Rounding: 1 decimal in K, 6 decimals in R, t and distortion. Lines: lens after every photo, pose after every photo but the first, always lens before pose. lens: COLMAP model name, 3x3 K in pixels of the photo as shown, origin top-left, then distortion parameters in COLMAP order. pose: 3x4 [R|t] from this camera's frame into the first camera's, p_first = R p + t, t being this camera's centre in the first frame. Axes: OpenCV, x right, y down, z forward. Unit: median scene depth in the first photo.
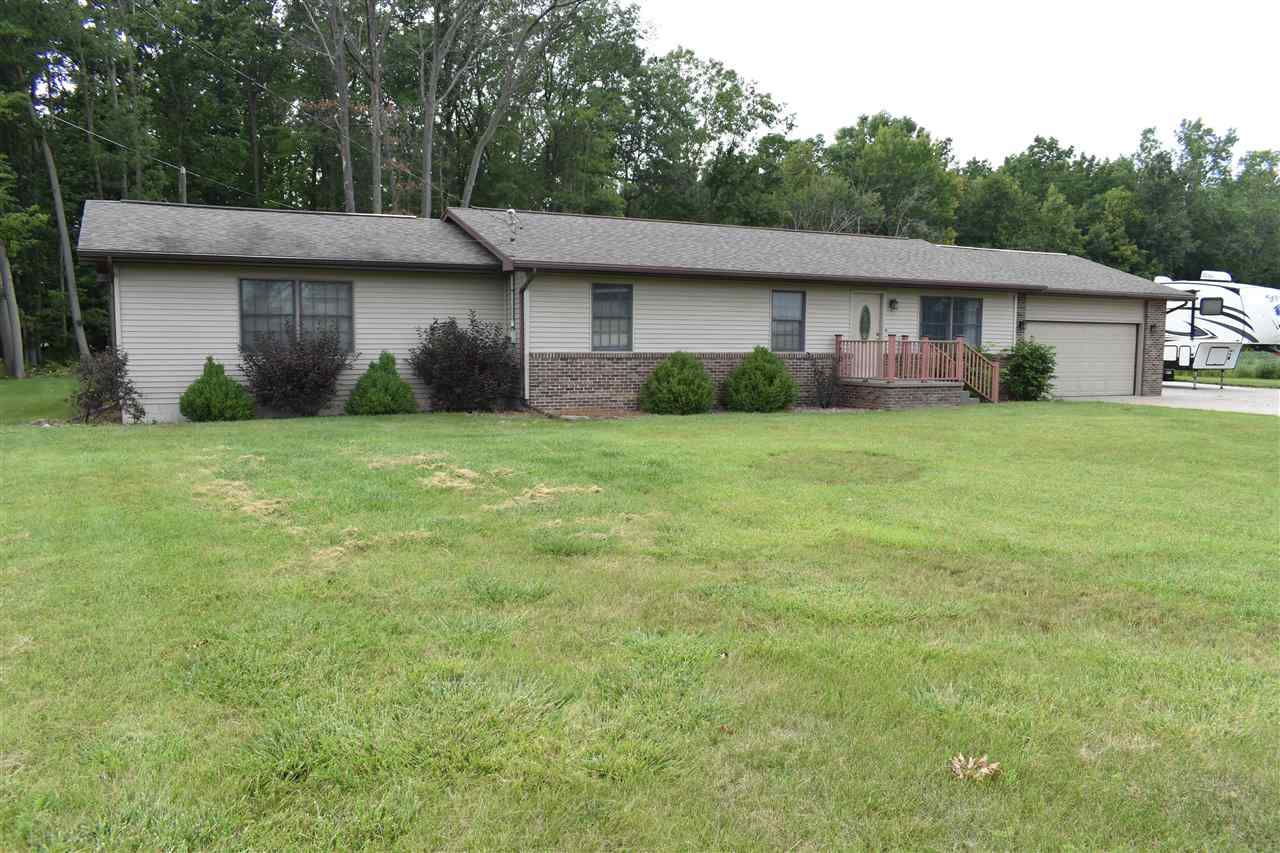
lens RADIAL K [[981.2, 0, 646.7], [0, 981.2, 430.1], [0, 0, 1]] dist [-0.024754, 0.012967]
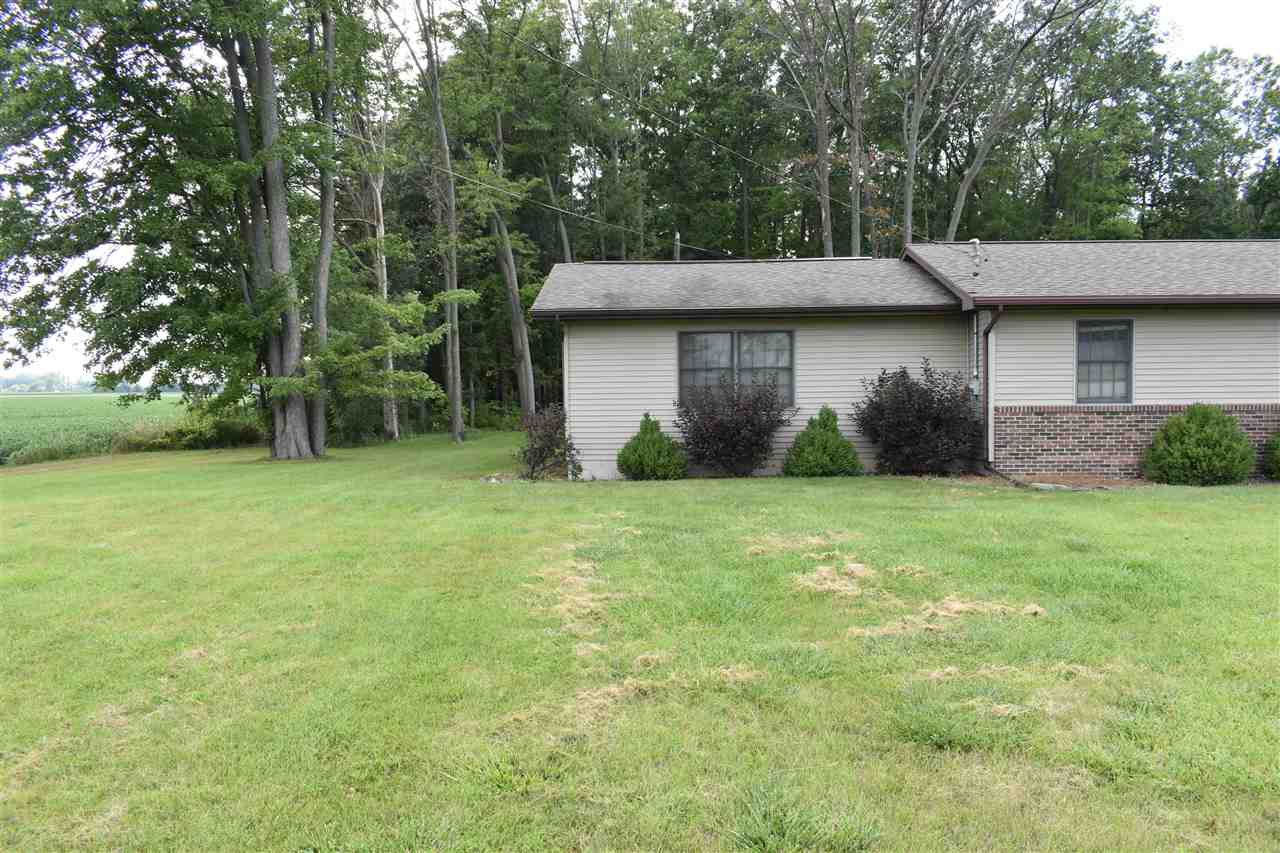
lens RADIAL K [[981.2, 0, 646.7], [0, 981.2, 430.1], [0, 0, 1]] dist [-0.024754, 0.012967]
pose [[0.879563, 0.004113, -0.475765, 0.016248], [-0.028639, 0.998607, -0.044314, -0.012810], [0.474920, 0.052602, 0.878455, 0.123419]]
